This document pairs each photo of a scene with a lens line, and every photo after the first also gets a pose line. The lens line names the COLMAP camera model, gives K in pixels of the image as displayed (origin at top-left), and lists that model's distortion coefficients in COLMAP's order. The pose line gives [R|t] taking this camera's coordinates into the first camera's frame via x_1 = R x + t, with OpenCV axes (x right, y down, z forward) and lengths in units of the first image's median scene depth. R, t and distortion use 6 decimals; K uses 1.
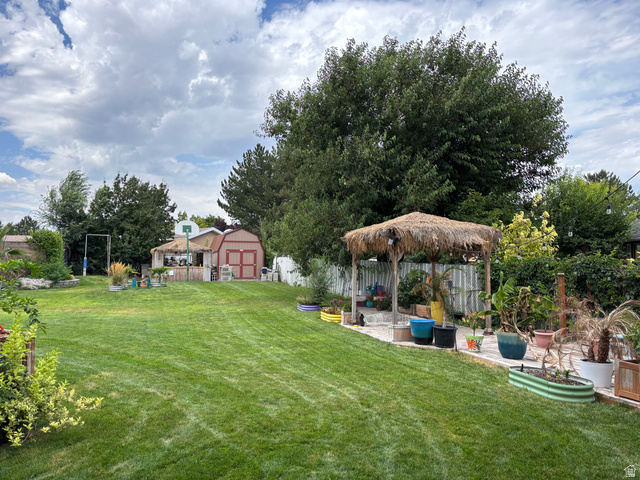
lens RADIAL K [[477.7, 0, 321.9], [0, 477.7, 226.9], [0, 0, 1]] dist [0.046643, -0.068420]
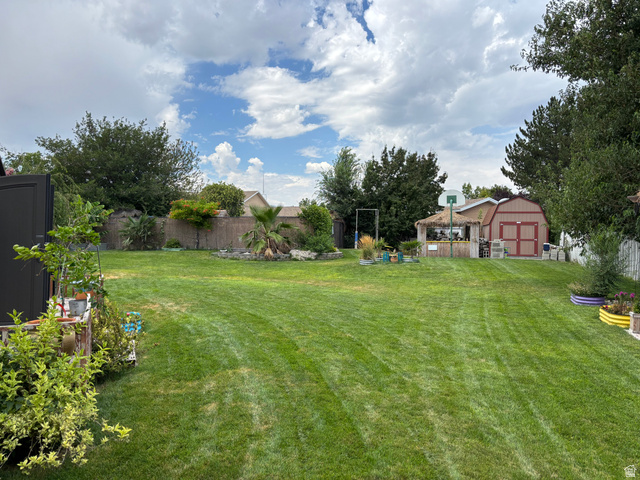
lens RADIAL K [[477.7, 0, 321.9], [0, 477.7, 226.9], [0, 0, 1]] dist [0.046643, -0.068420]
pose [[0.821924, -0.008054, -0.569540, 0.027165], [0.037623, 0.998484, 0.040175, 0.008750], [0.568353, -0.054449, 0.820981, 0.097114]]
